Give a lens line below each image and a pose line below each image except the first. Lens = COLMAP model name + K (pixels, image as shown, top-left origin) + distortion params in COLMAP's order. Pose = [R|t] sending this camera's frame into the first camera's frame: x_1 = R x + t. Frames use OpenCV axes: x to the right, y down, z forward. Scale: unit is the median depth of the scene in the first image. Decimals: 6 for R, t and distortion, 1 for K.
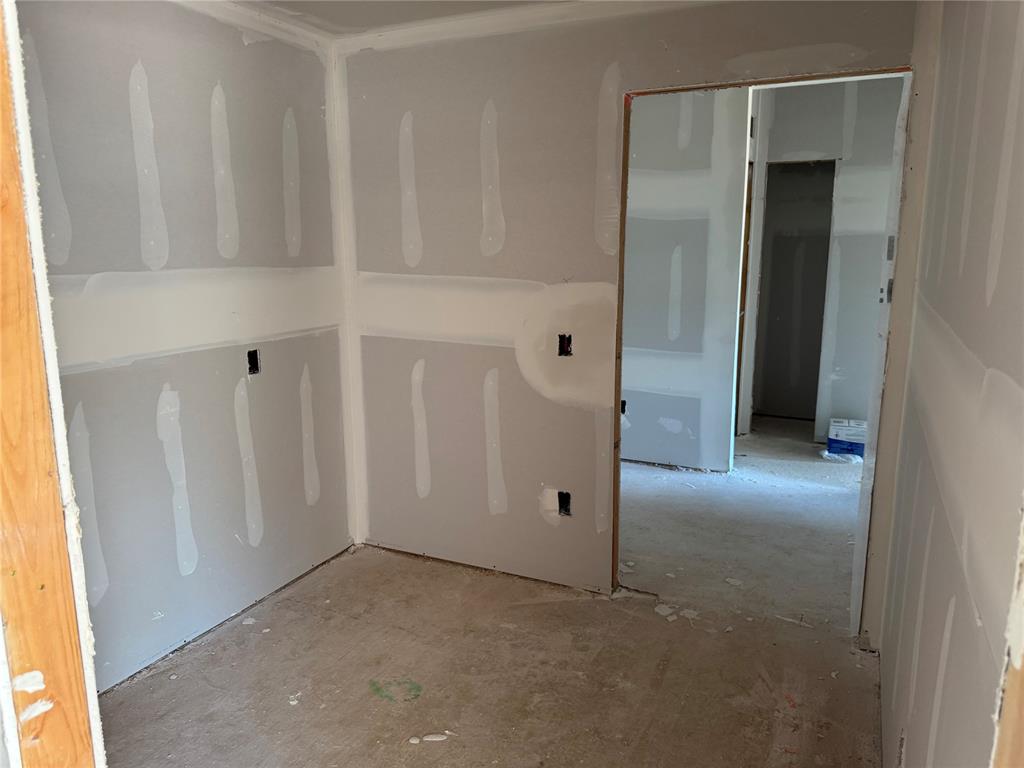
lens RADIAL K [[720.9, 0, 511.8], [0, 720.9, 377.2], [0, 0, 1]] dist [0.042658, -0.041504]
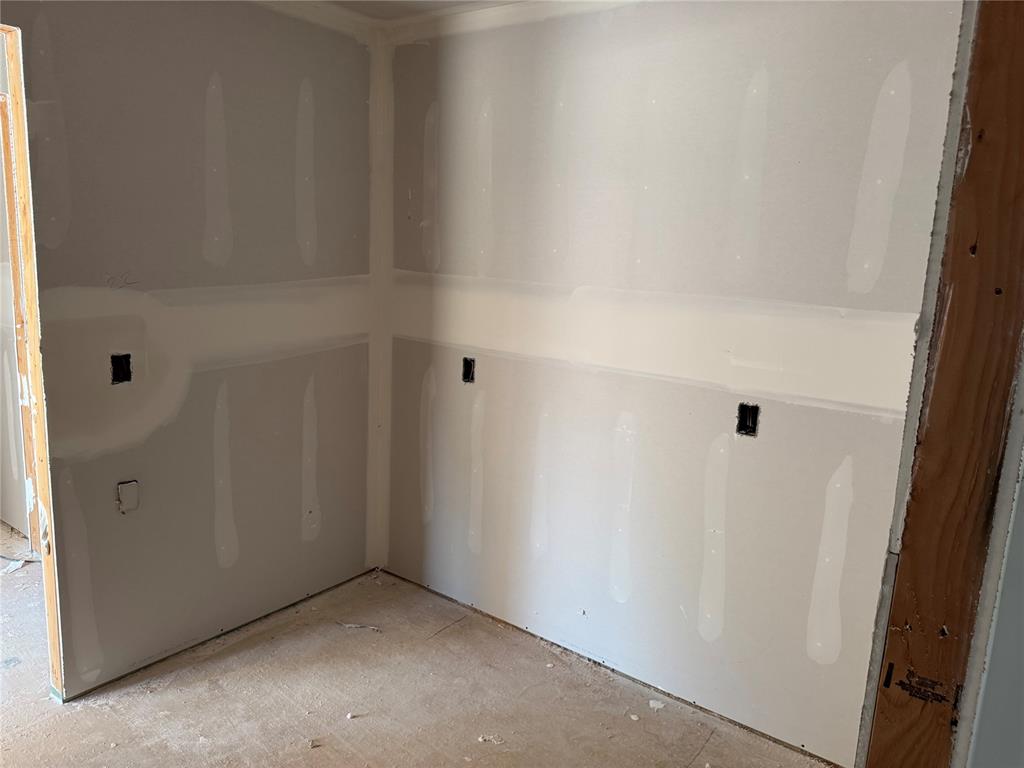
lens RADIAL K [[720.9, 0, 508.2], [0, 720.9, 380.2], [0, 0, 1]] dist [0.042658, -0.041504]
pose [[-0.176477, 0.165804, -0.970240, 0.444425], [-0.241065, 0.948411, 0.205921, -0.162279], [0.954329, 0.270231, -0.127403, 0.865012]]
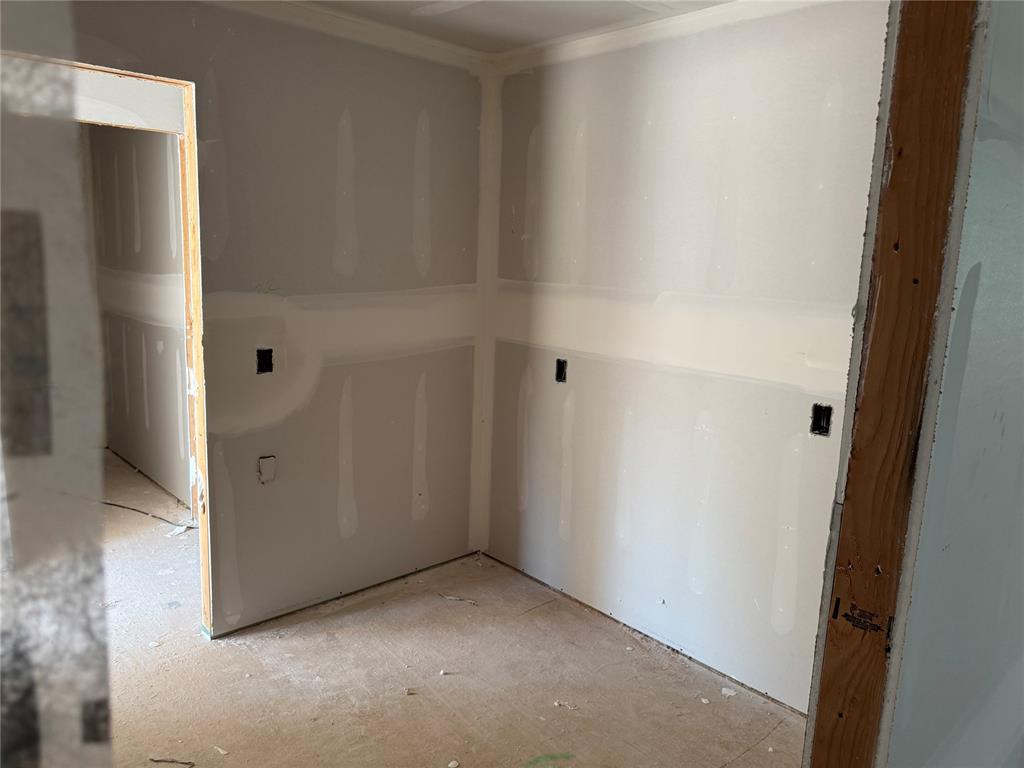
lens RADIAL K [[720.9, 0, 511.2], [0, 720.9, 382.0], [0, 0, 1]] dist [0.042658, -0.041504]
pose [[-0.348187, 0.144391, -0.926238, 0.513325], [-0.224019, 0.946622, 0.231781, -0.173872], [0.910265, 0.288198, -0.297255, 0.939735]]
